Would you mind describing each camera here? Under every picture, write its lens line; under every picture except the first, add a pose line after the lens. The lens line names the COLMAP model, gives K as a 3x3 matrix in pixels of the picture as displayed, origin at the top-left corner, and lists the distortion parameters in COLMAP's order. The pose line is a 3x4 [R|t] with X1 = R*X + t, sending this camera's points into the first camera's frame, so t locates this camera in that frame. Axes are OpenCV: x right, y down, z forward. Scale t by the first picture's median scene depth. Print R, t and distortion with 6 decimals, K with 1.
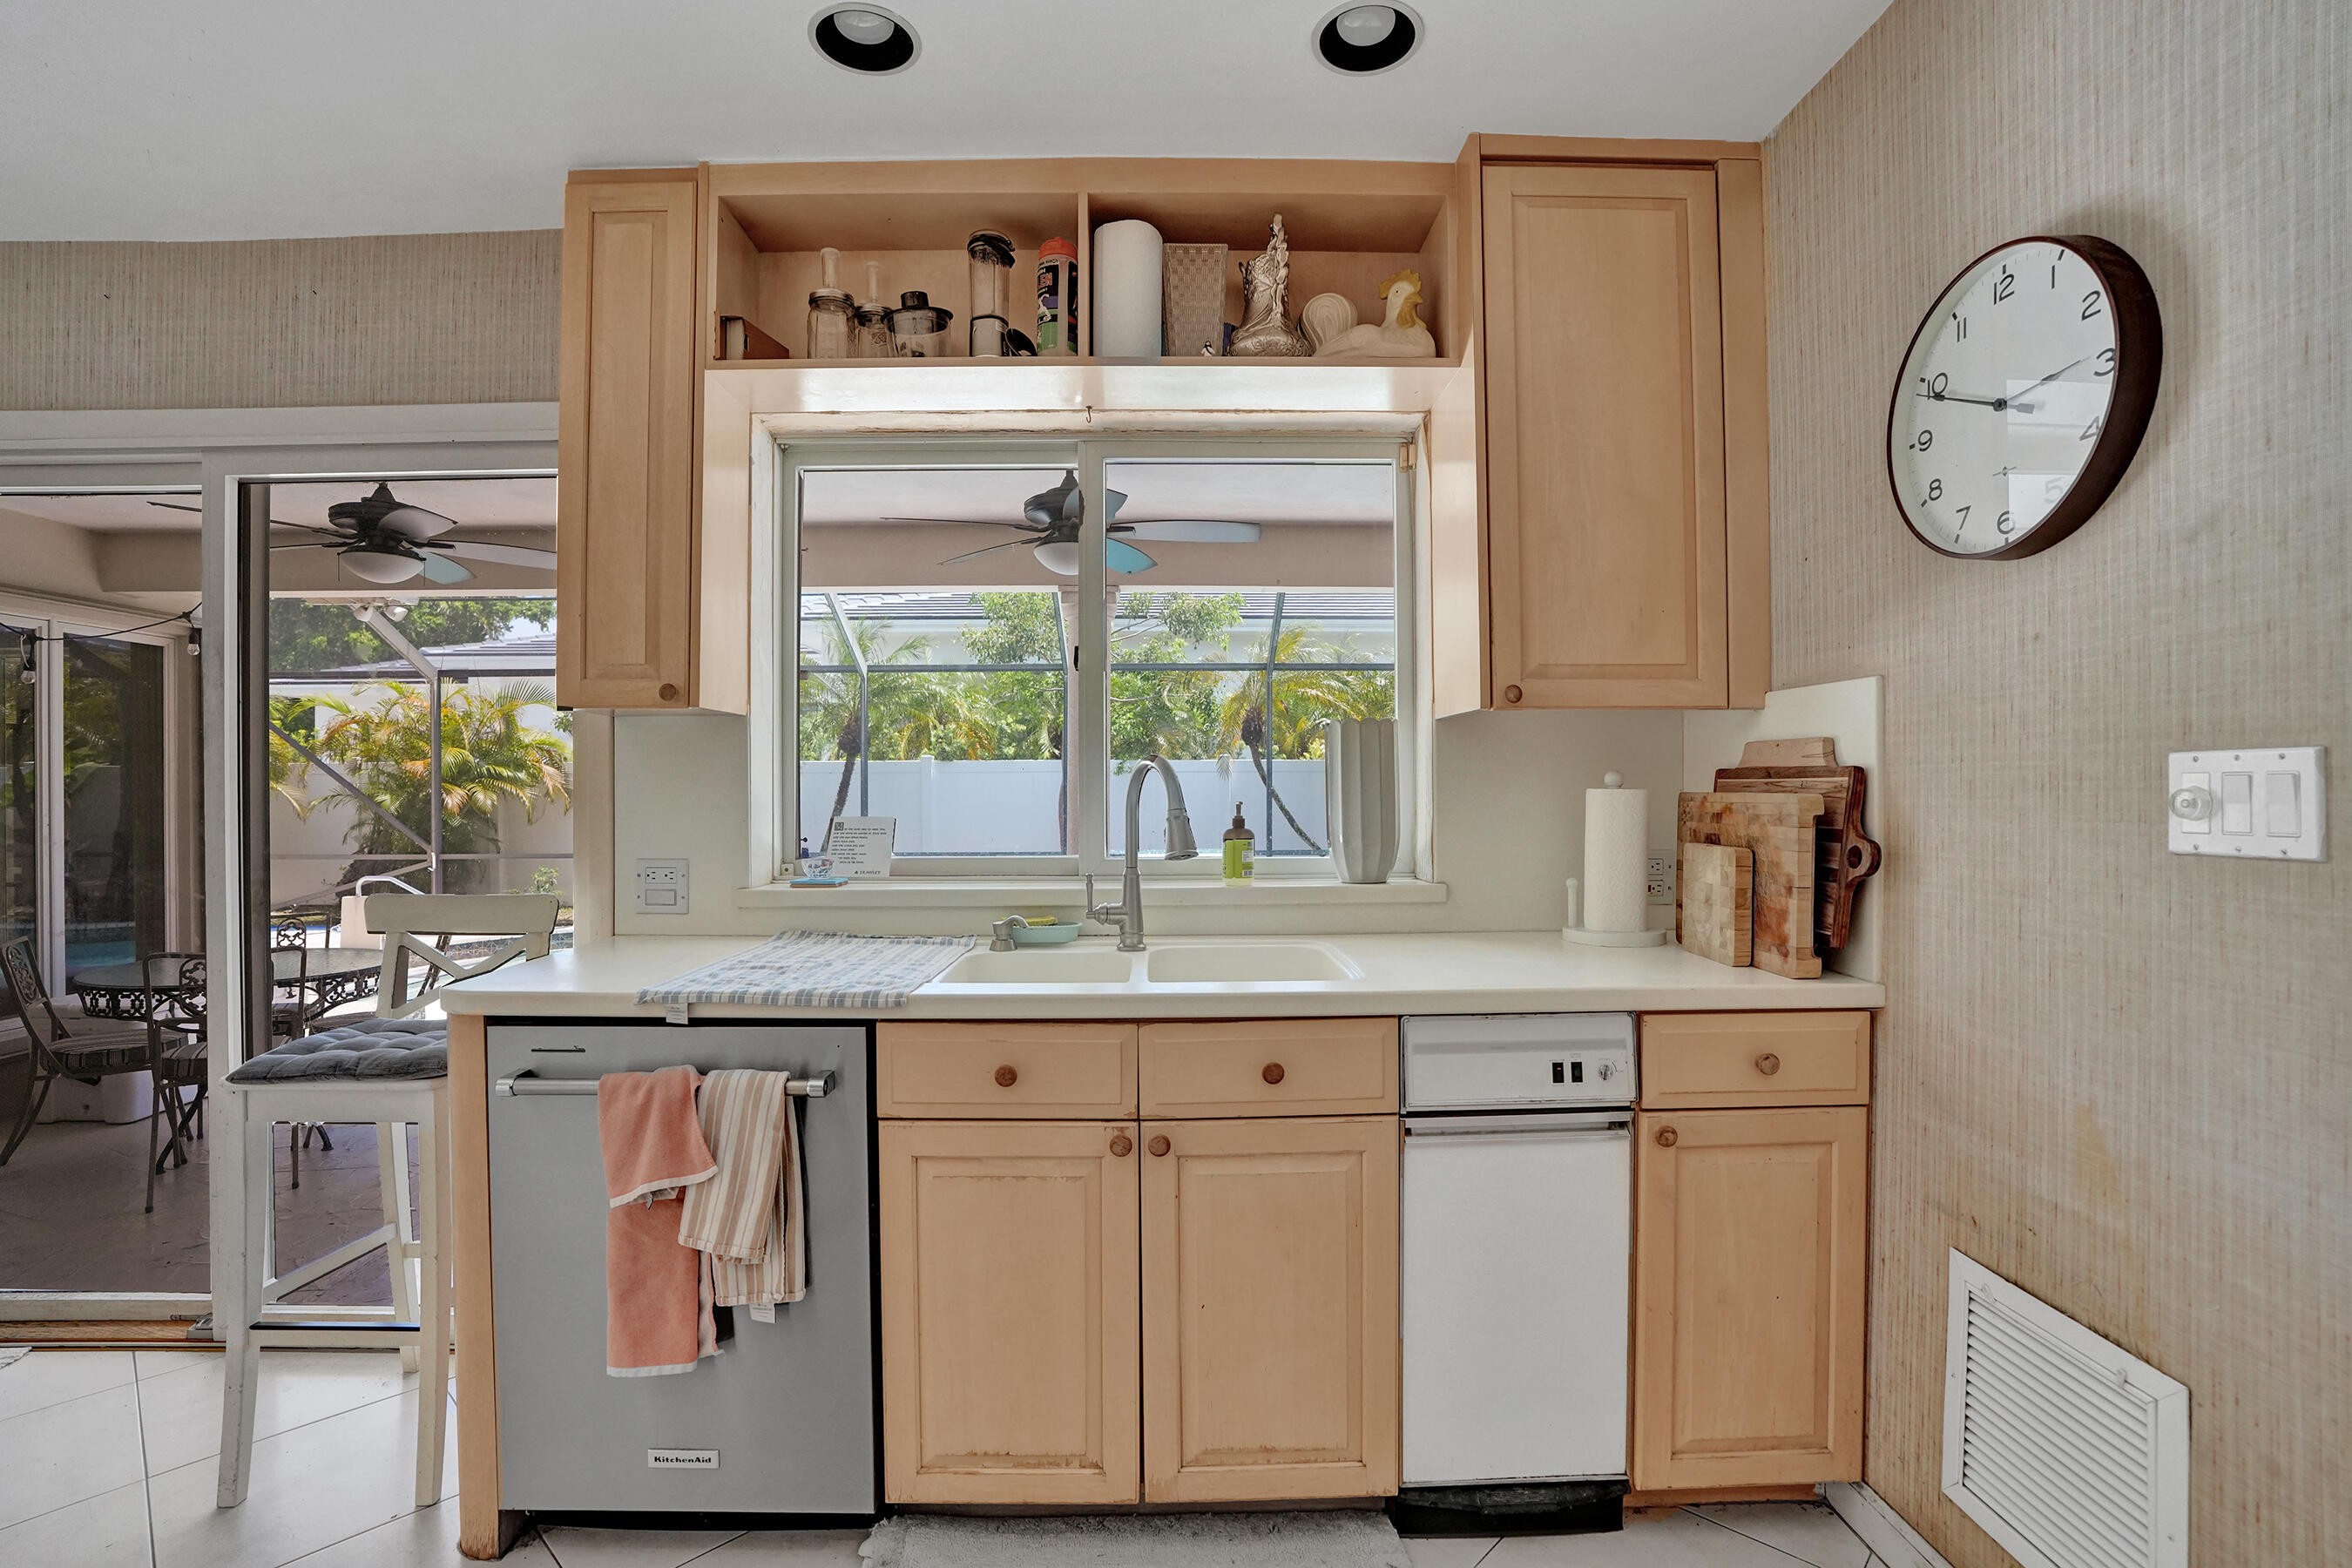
lens RADIAL K [[1093.8, 0, 1171.4], [0, 1093.8, 780.3], [0, 0, 1]] dist [-0.067827, 0.026788]
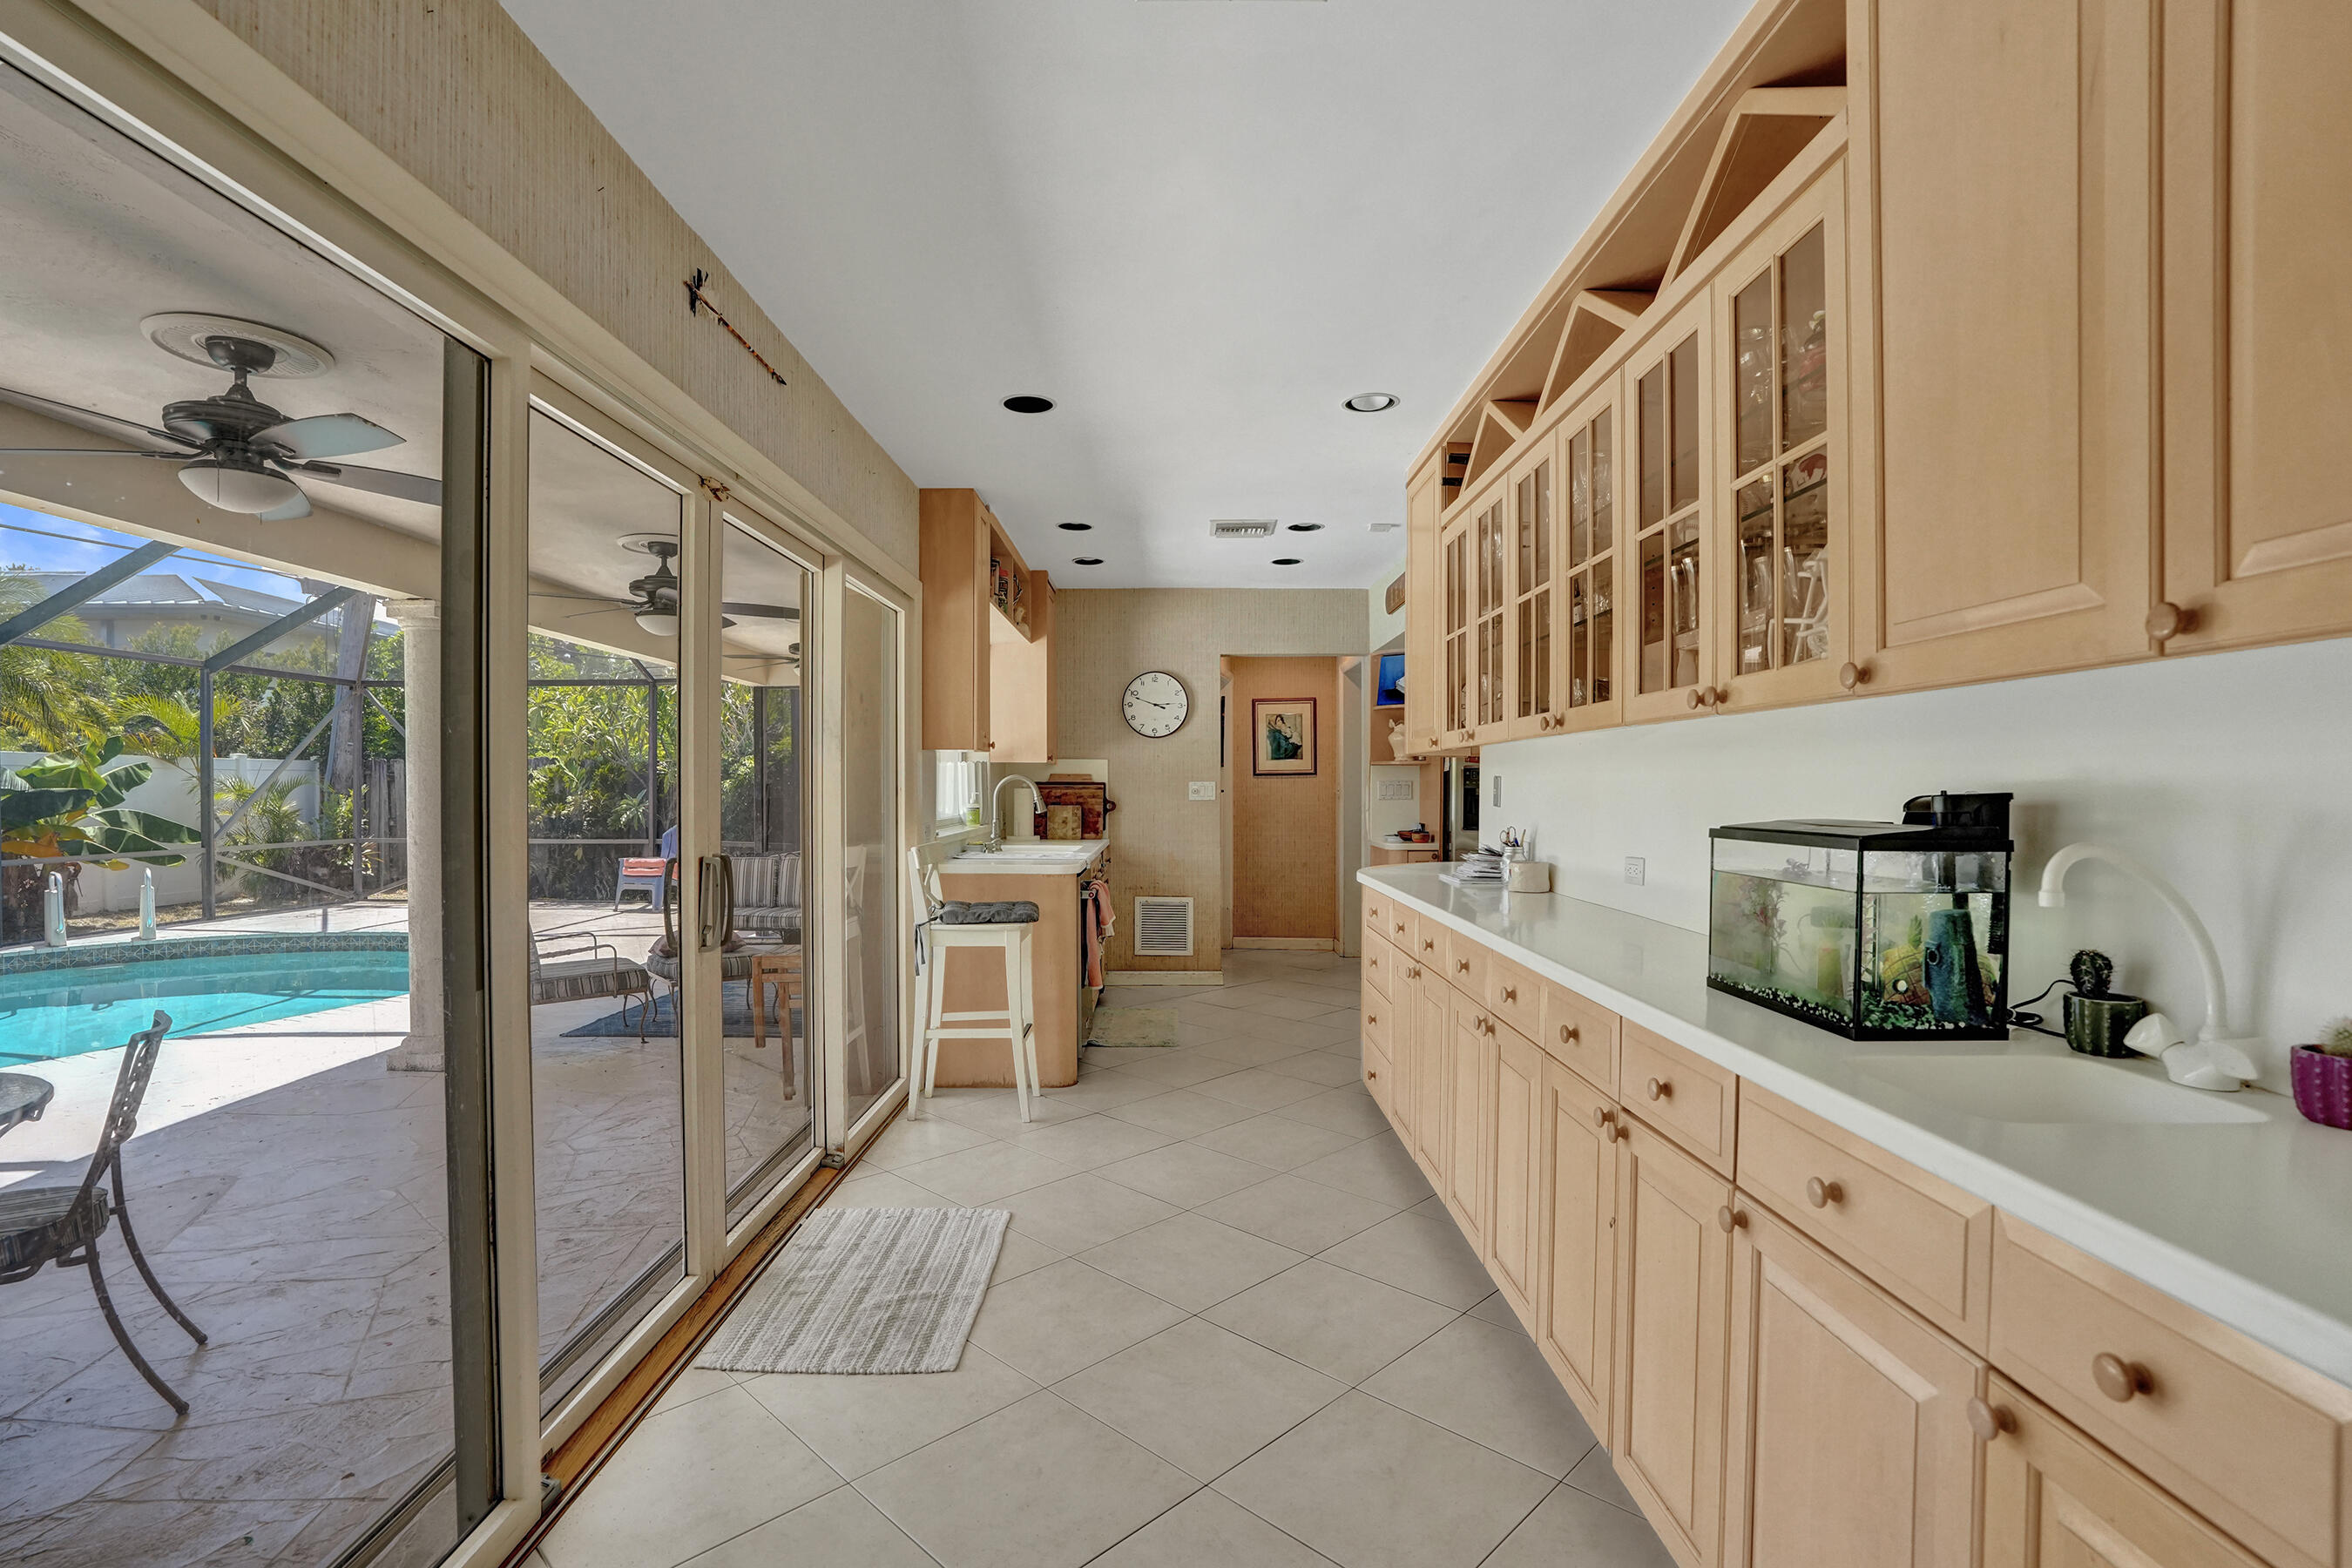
lens RADIAL K [[1088.0, 0, 1171.2], [0, 1088.0, 786.9], [0, 0, 1]] dist [-0.068953, 0.024794]
pose [[0.025302, 0.002109, 0.999678, -3.024874], [-0.007496, 0.999970, -0.001920, 0.007656], [-0.999652, -0.007445, 0.025317, 0.620532]]
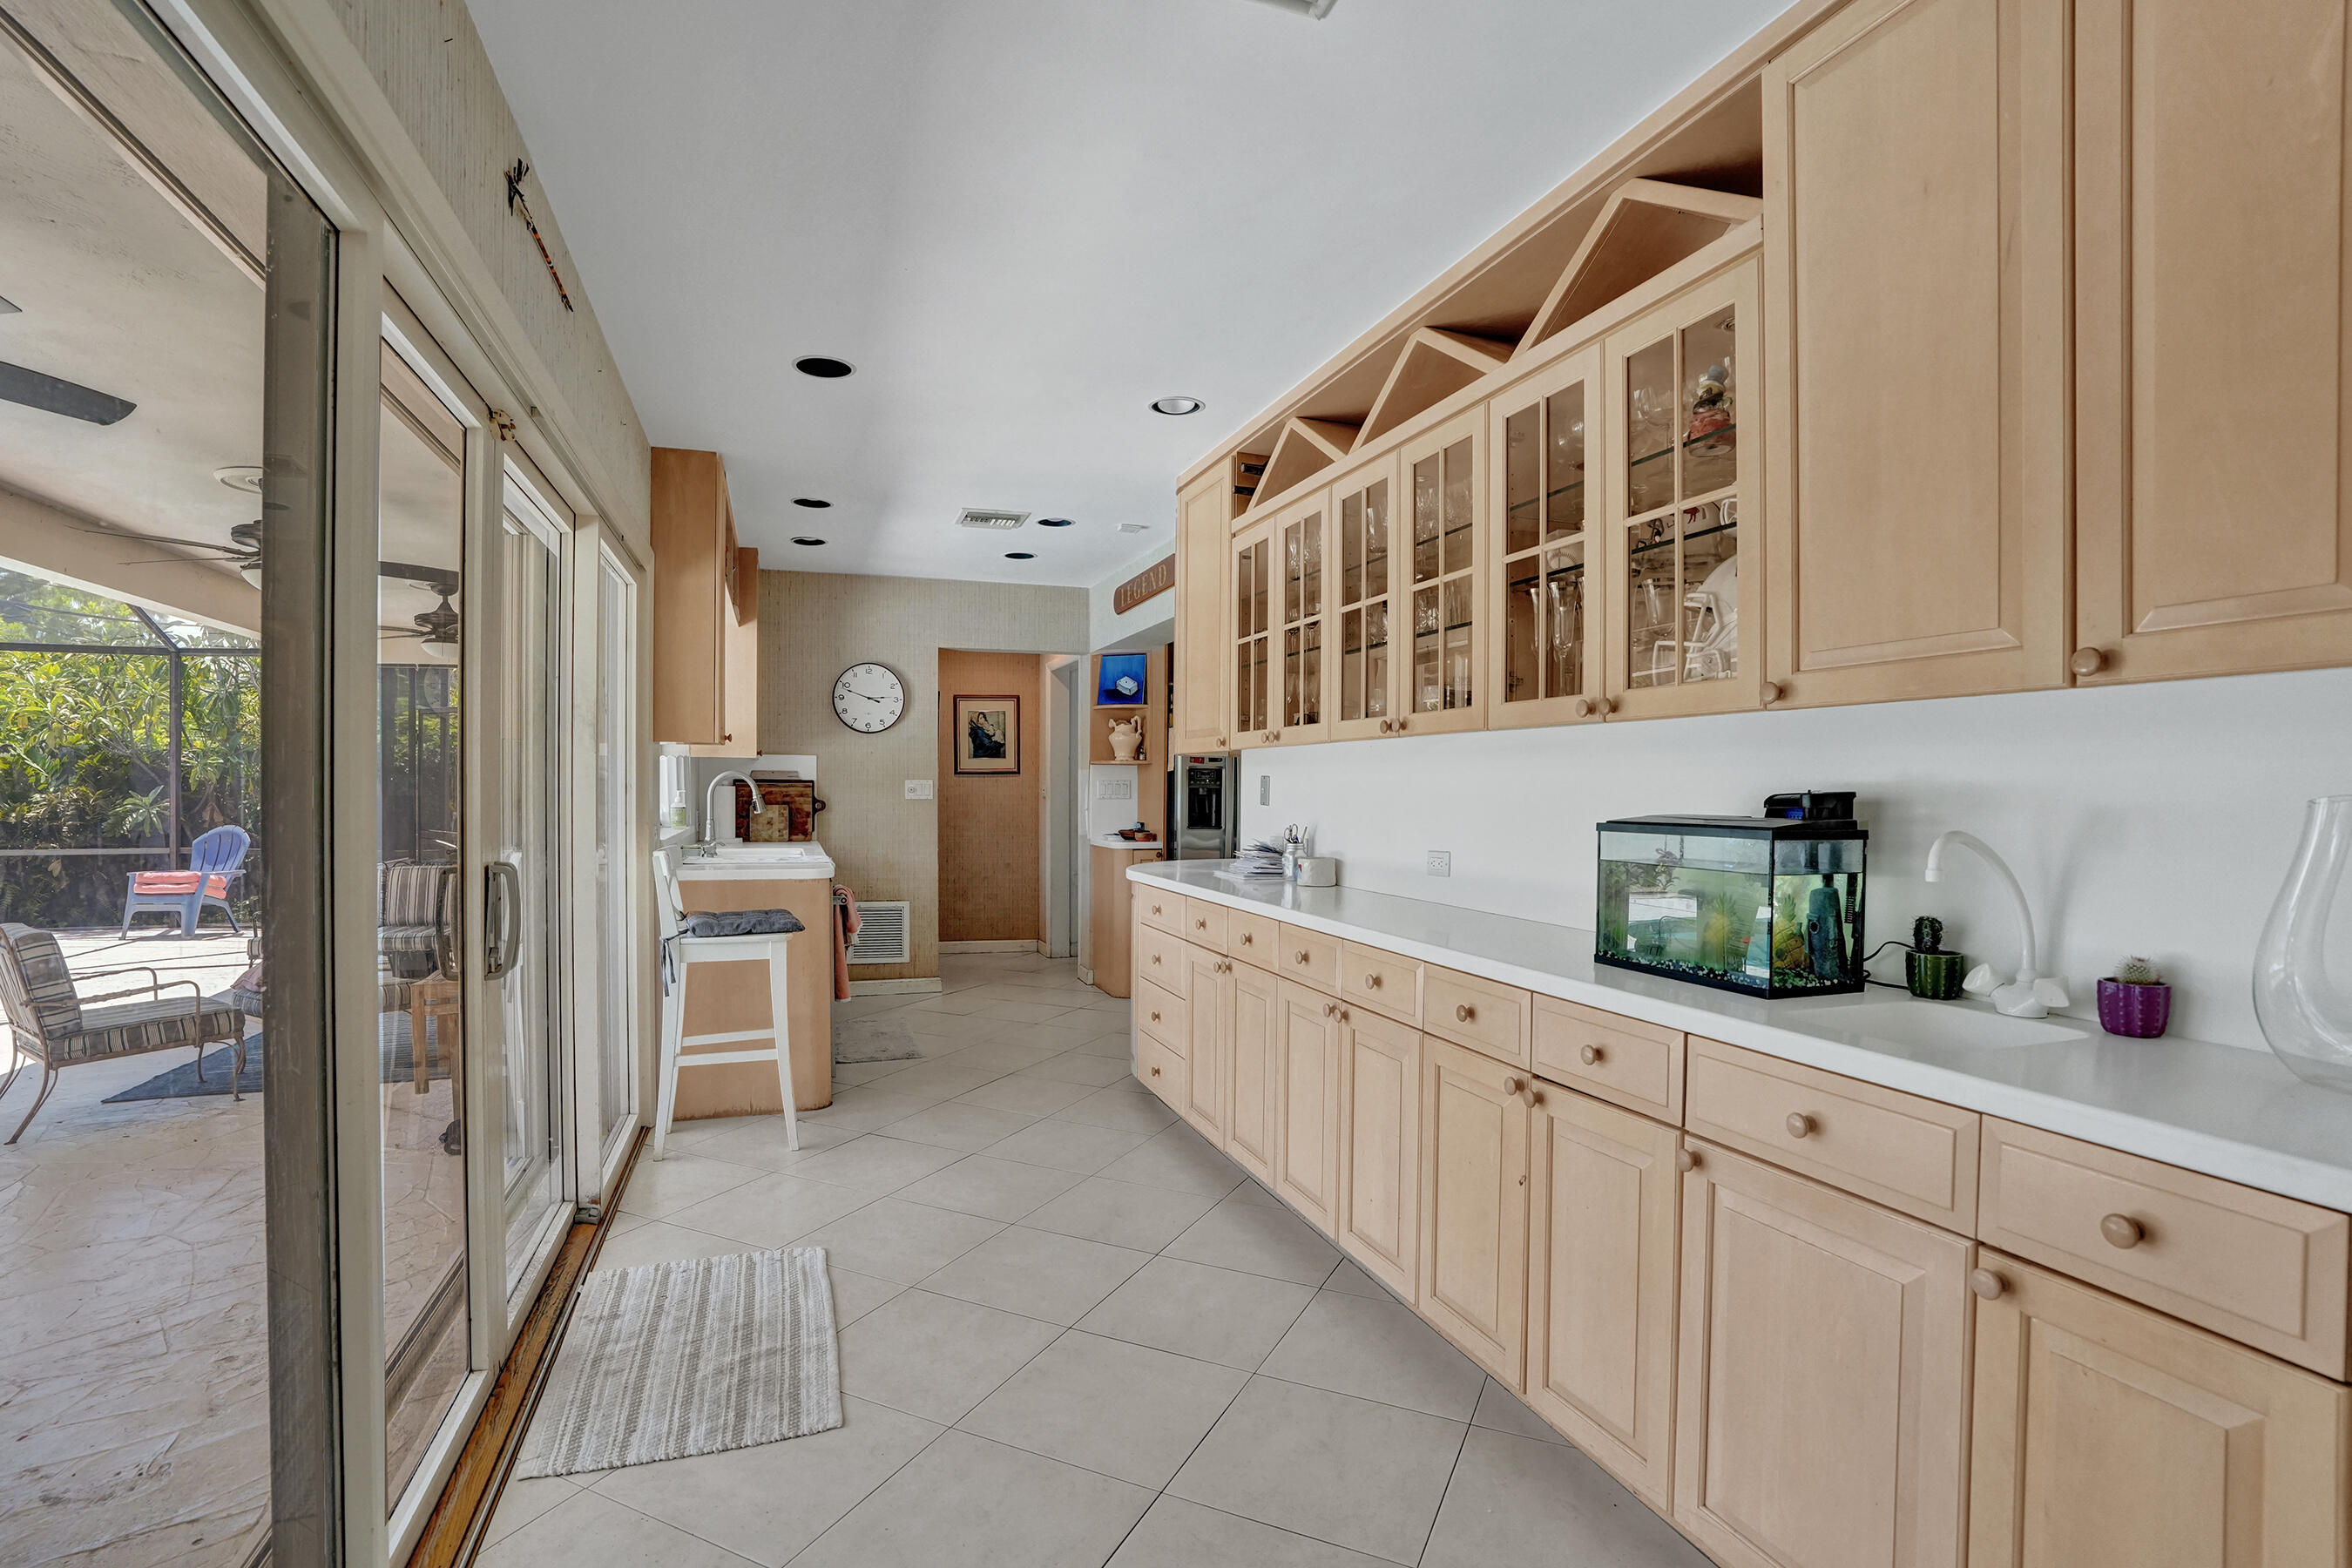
lens RADIAL K [[1105.2, 0, 1167.4], [0, 1105.2, 787.2], [0, 0, 1]] dist [-0.072732, 0.029352]
pose [[-0.302715, 0.001091, 0.953081, -2.978160], [-0.010739, 0.999932, -0.004556, 0.012979], [-0.953021, -0.011614, -0.302682, 0.916686]]
